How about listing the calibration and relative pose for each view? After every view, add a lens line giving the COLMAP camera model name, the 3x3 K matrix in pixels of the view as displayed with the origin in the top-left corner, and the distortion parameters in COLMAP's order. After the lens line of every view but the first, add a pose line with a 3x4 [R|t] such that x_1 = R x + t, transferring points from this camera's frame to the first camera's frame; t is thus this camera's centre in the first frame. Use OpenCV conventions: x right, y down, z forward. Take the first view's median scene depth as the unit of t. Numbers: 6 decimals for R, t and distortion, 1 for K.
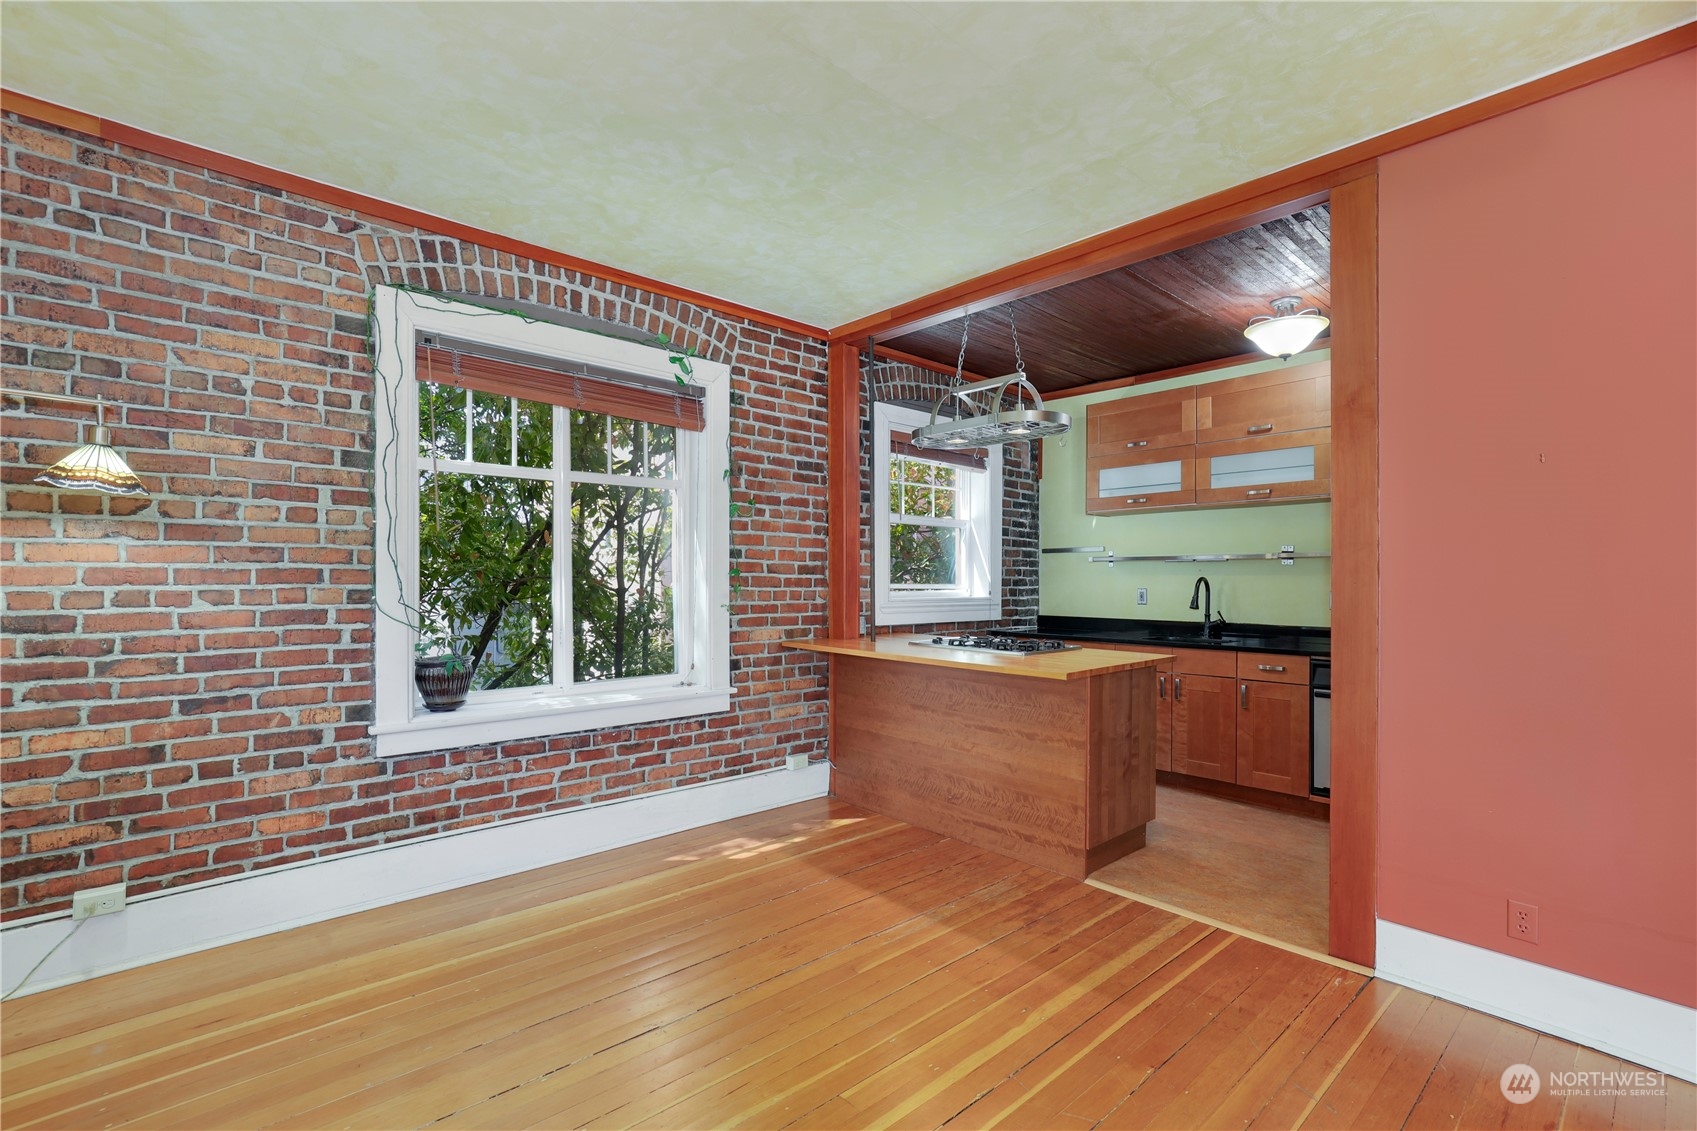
lens RADIAL K [[770.1, 0, 848.5], [0, 770.1, 582.8], [0, 0, 1]] dist [-0.001745, 0.004319]
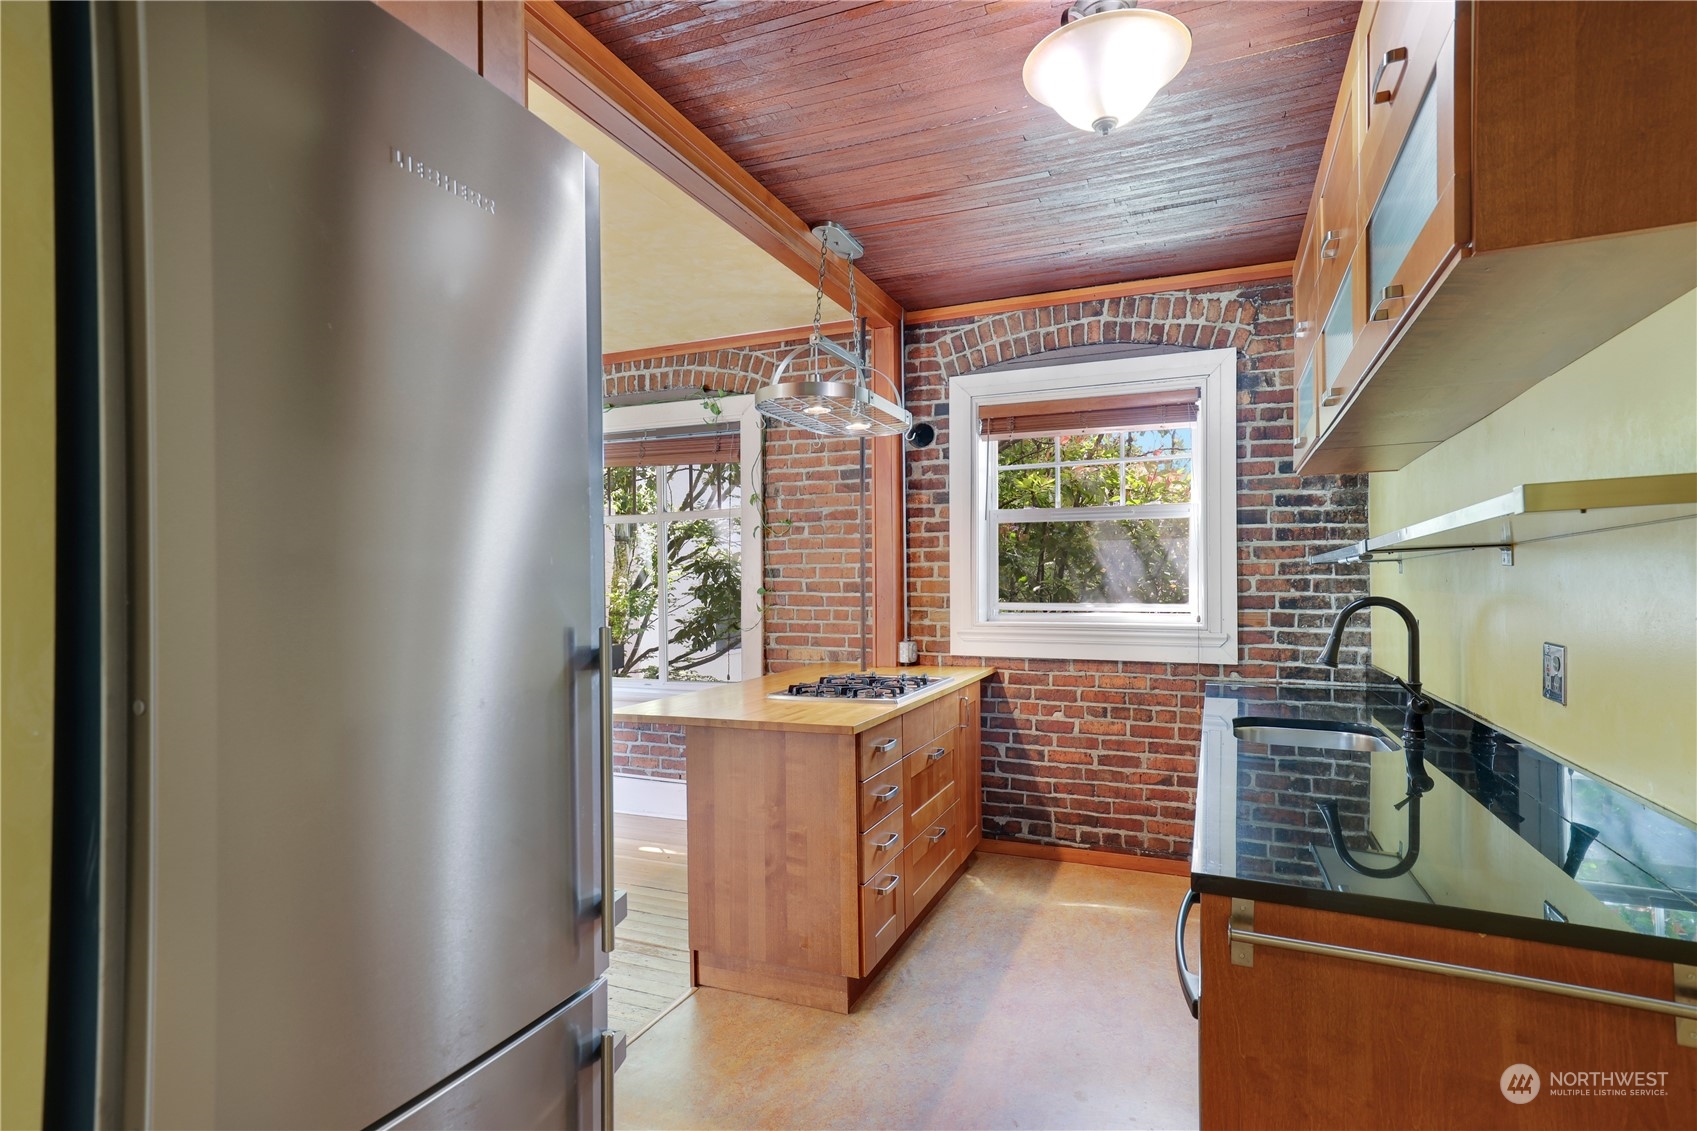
lens RADIAL K [[848.7, 0, 851.5], [0, 848.7, 580.4], [0, 0, 1]] dist [0.020625, -0.000058]
pose [[0.418304, -0.011441, -0.908235, 1.073920], [0.003063, 0.999933, -0.011186, -0.017408], [0.908302, 0.001897, 0.418311, 0.717971]]
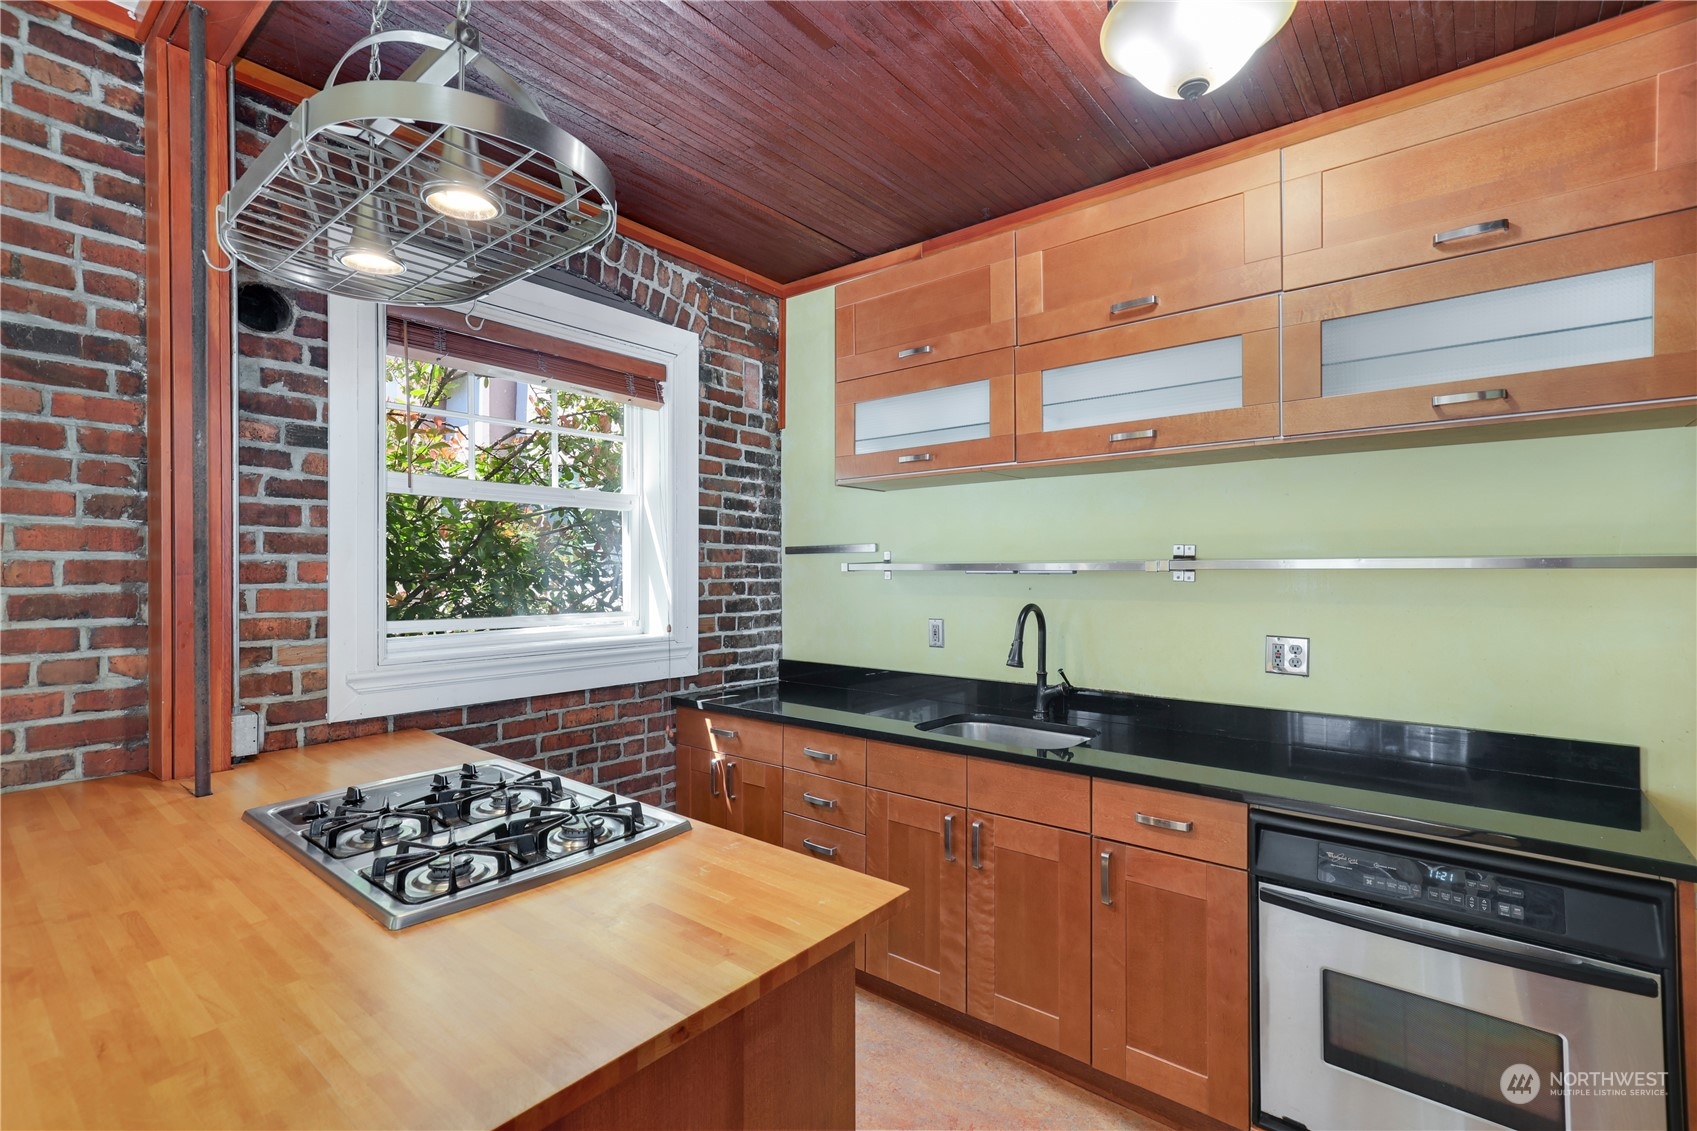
lens RADIAL K [[769.3, 0, 850.6], [0, 769.3, 567.3], [0, 0, 1]] dist [-0.001005, 0.006067]
pose [[0.988951, -0.004322, 0.148177, 0.358875], [0.005328, 0.999965, -0.006393, -0.040600], [-0.148144, 0.007112, 0.988940, 0.689529]]
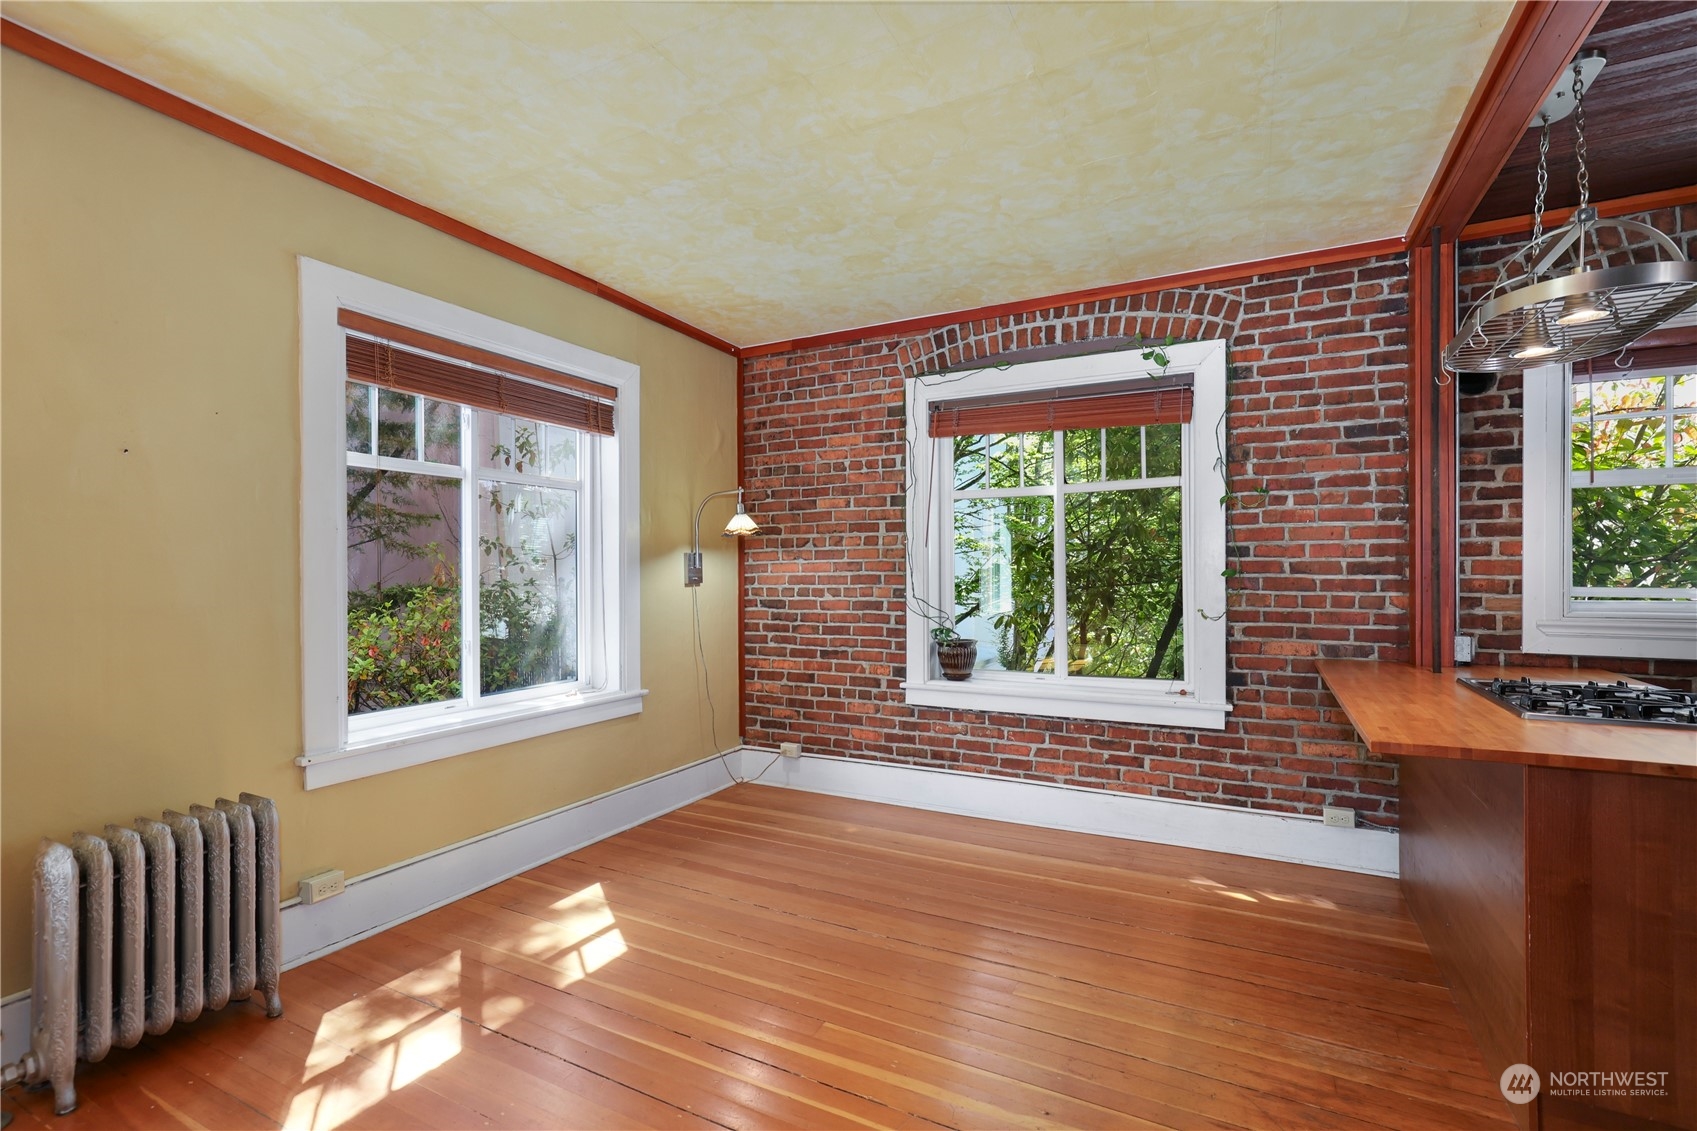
lens RADIAL K [[766.1, 0, 853.3], [0, 766.1, 579.1], [0, 0, 1]] dist [-0.000979, 0.000691]
pose [[0.345938, 0.002661, -0.938254, 0.594093], [0.000847, 0.999995, 0.003148, -0.011461], [0.938257, -0.001883, 0.345933, 0.338296]]
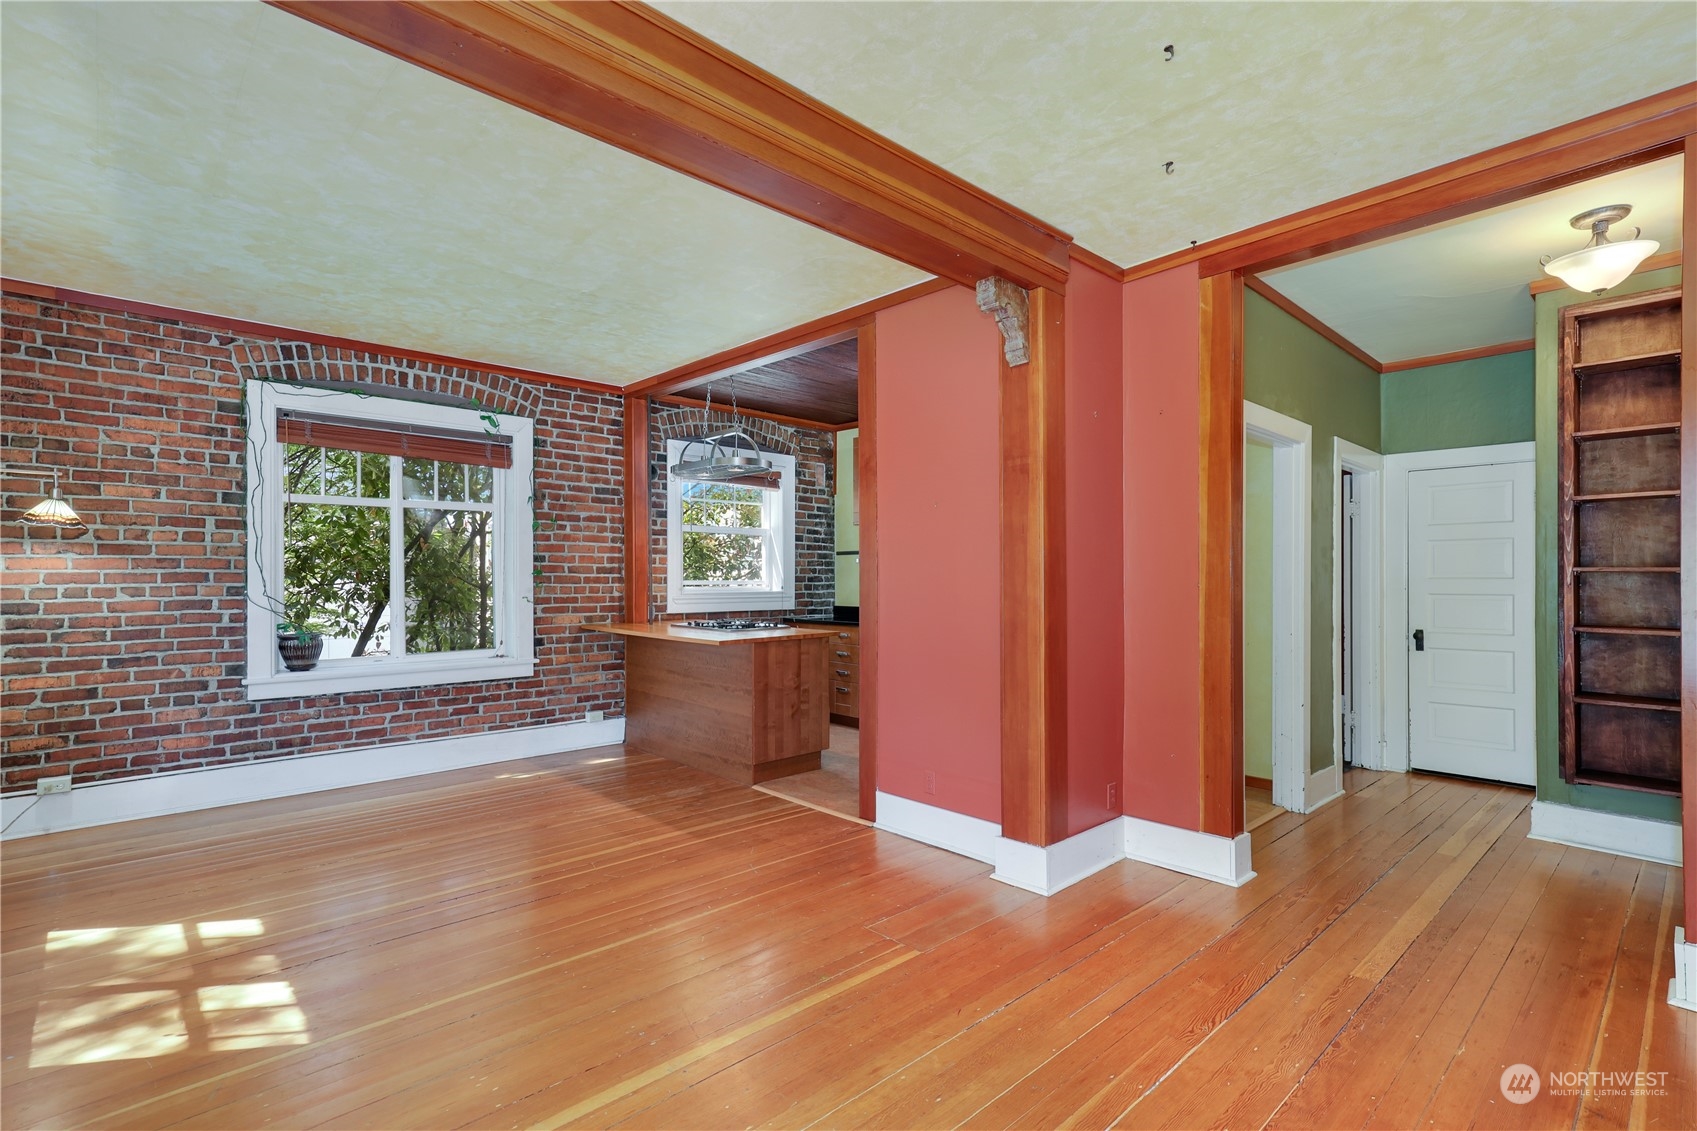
lens RADIAL K [[802.8, 0, 854.7], [0, 802.8, 574.9], [0, 0, 1]] dist [-0.000358, 0.008230]
pose [[0.999843, -0.003806, 0.017305, 0.434178], [0.003895, 0.999979, -0.005141, -0.000521], [-0.017285, 0.005207, 0.999837, -0.465048]]
